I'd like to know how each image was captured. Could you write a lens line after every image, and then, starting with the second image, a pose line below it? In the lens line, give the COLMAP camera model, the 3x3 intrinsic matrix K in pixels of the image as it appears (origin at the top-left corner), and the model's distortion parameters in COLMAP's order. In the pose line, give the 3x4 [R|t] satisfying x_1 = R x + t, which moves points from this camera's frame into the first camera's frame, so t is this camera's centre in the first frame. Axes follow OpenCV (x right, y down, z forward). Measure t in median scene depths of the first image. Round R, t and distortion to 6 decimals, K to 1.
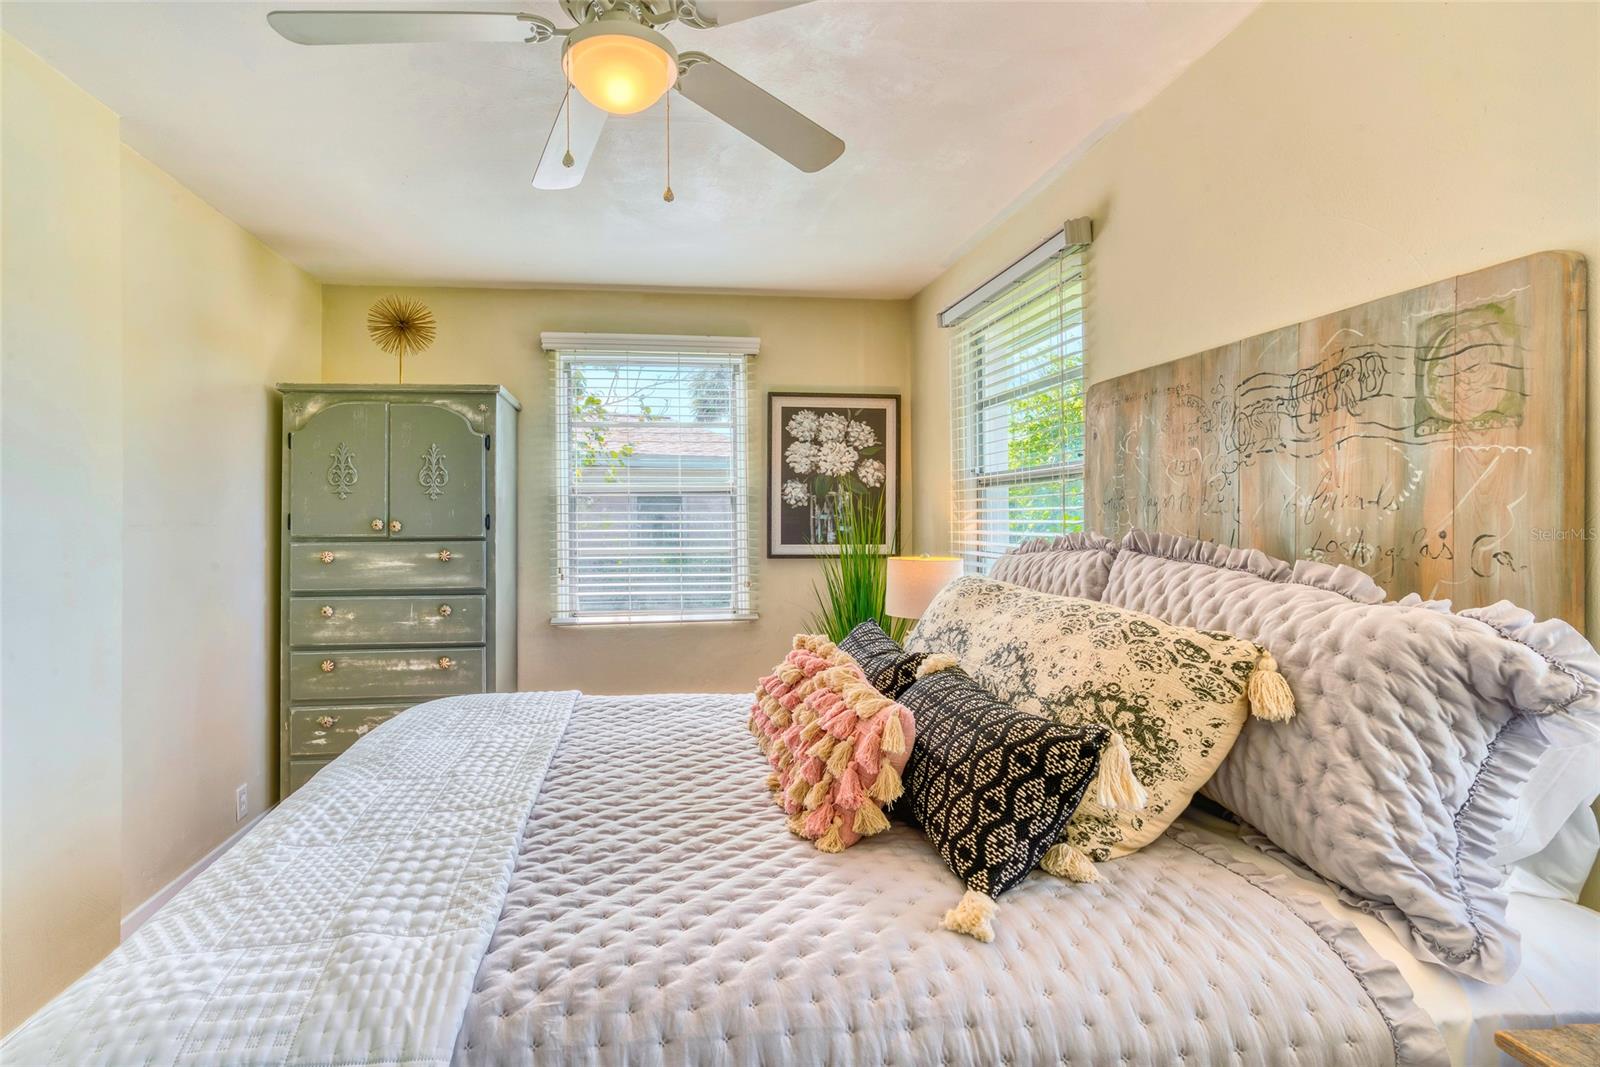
lens RADIAL K [[765.4, 0, 724.5], [0, 765.4, 502.8], [0, 0, 1]] dist [-0.025901, 0.018351]
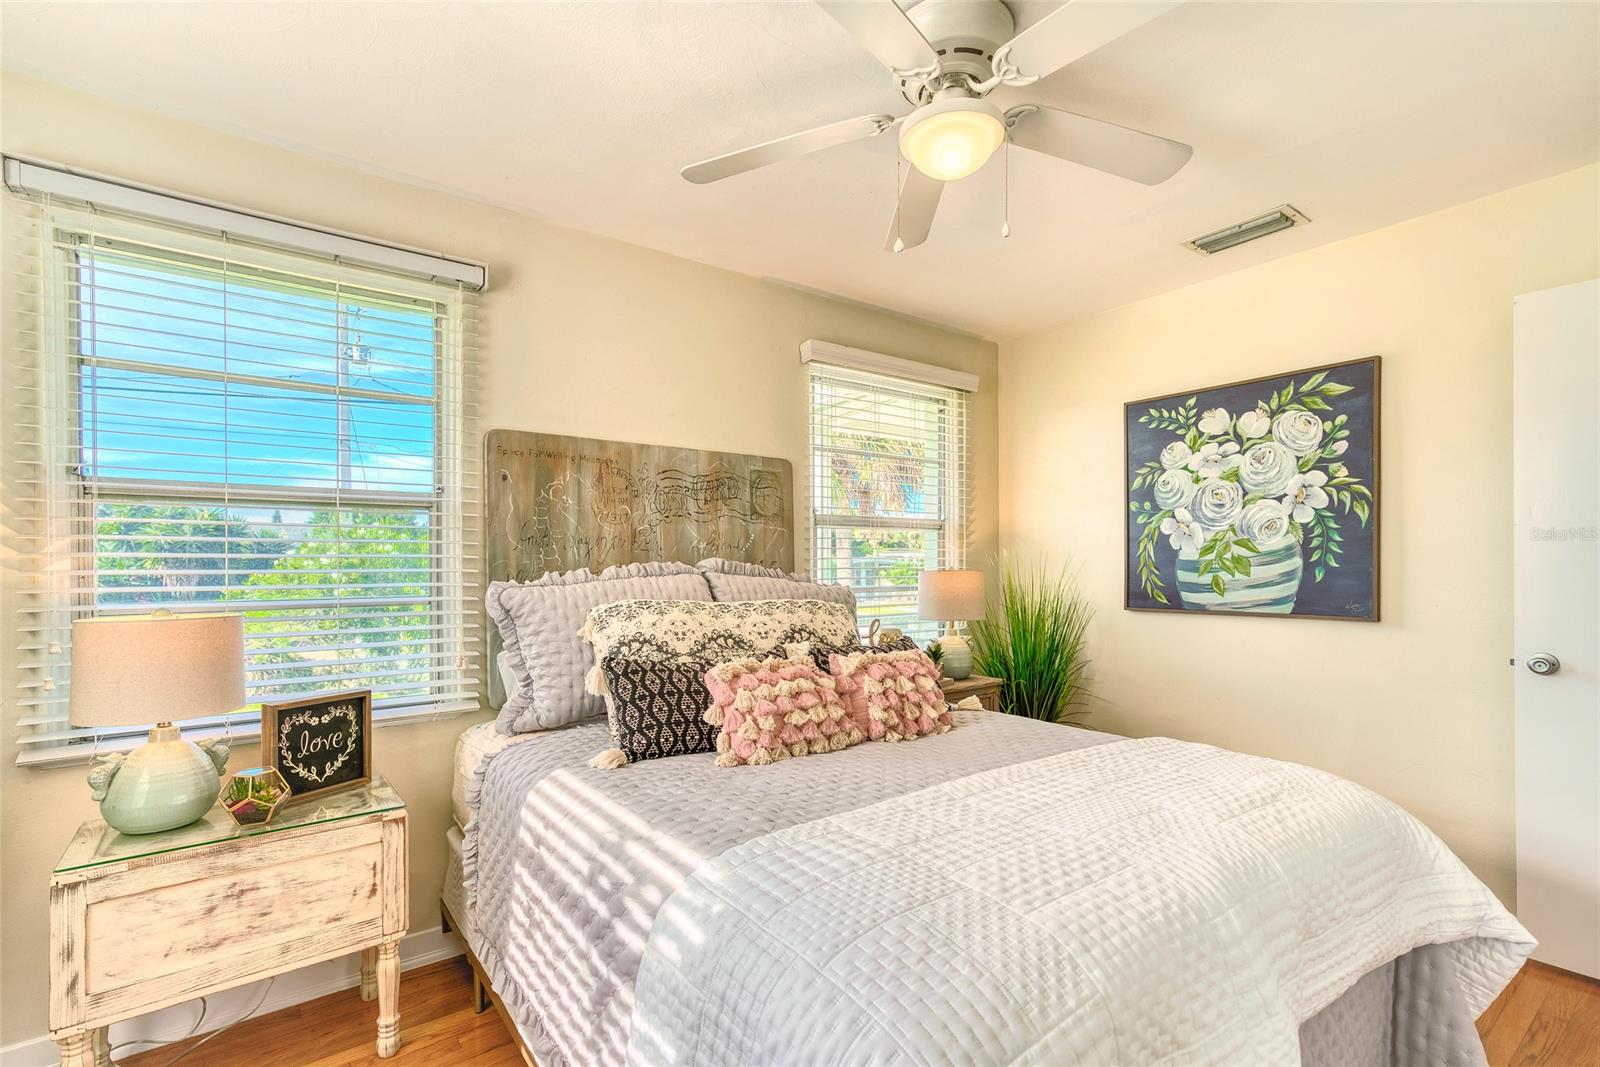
lens RADIAL K [[741.8, 0, 811.3], [0, 741.8, 553.3], [0, 0, 1]] dist [-0.027115, 0.024802]
pose [[-0.521479, 0.017573, 0.853083, -0.472273], [-0.012554, 0.999522, -0.028263, 0.033039], [-0.853172, -0.025448, -0.521009, 0.854513]]
